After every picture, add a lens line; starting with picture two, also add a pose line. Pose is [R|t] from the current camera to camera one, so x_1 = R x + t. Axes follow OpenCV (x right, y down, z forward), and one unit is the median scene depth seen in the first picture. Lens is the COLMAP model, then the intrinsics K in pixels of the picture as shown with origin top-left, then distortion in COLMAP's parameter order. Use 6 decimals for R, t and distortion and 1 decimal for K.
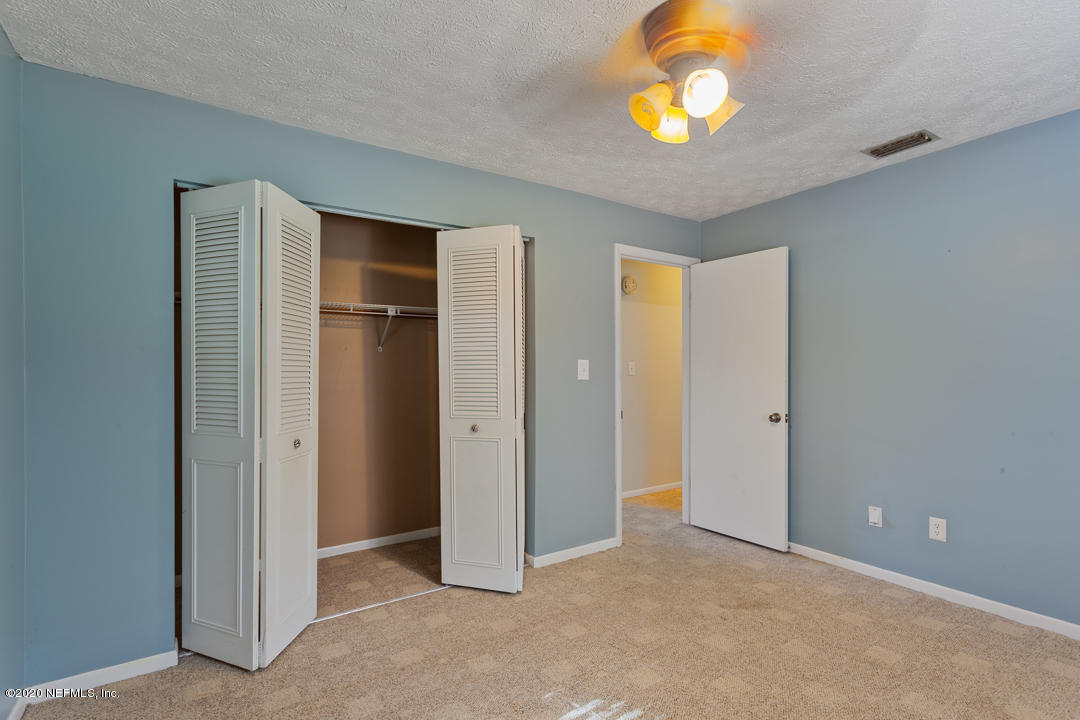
lens RADIAL K [[520.1, 0, 529.3], [0, 520.1, 366.5], [0, 0, 1]] dist [-0.002637, 0.000883]
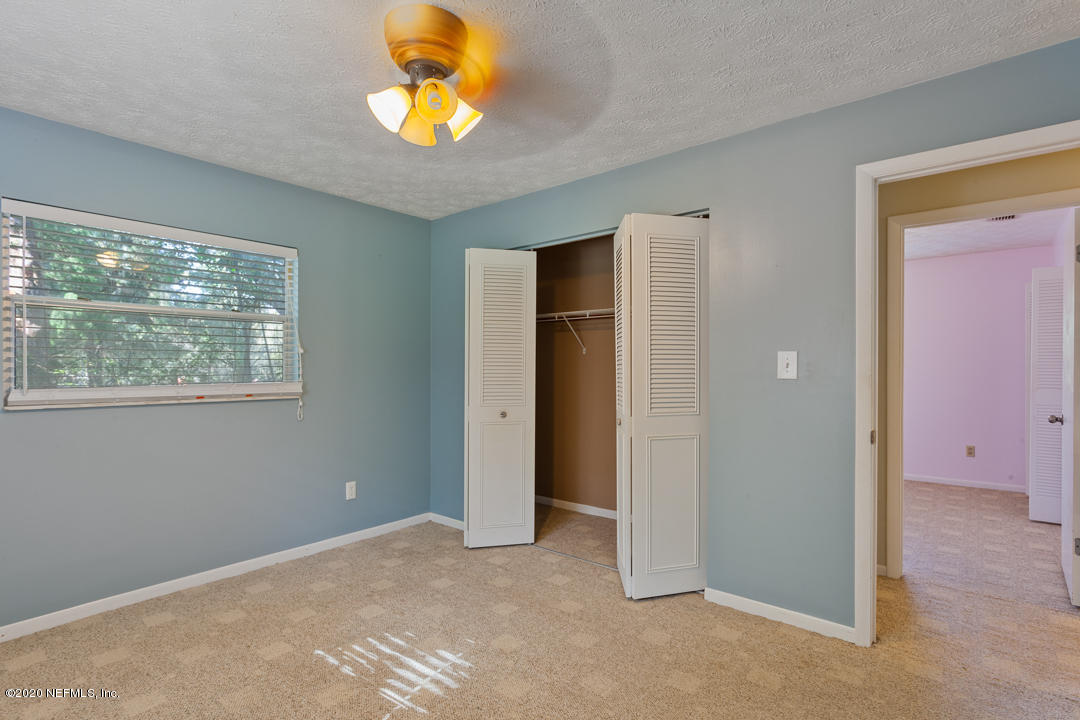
lens RADIAL K [[520.1, 0, 536.5], [0, 520.1, 359.8], [0, 0, 1]] dist [-0.002637, 0.000883]
pose [[0.277950, -0.006429, -0.960574, 0.768033], [0.010961, 0.999934, -0.003521, -0.002438], [0.960533, -0.009550, 0.278002, 0.516457]]
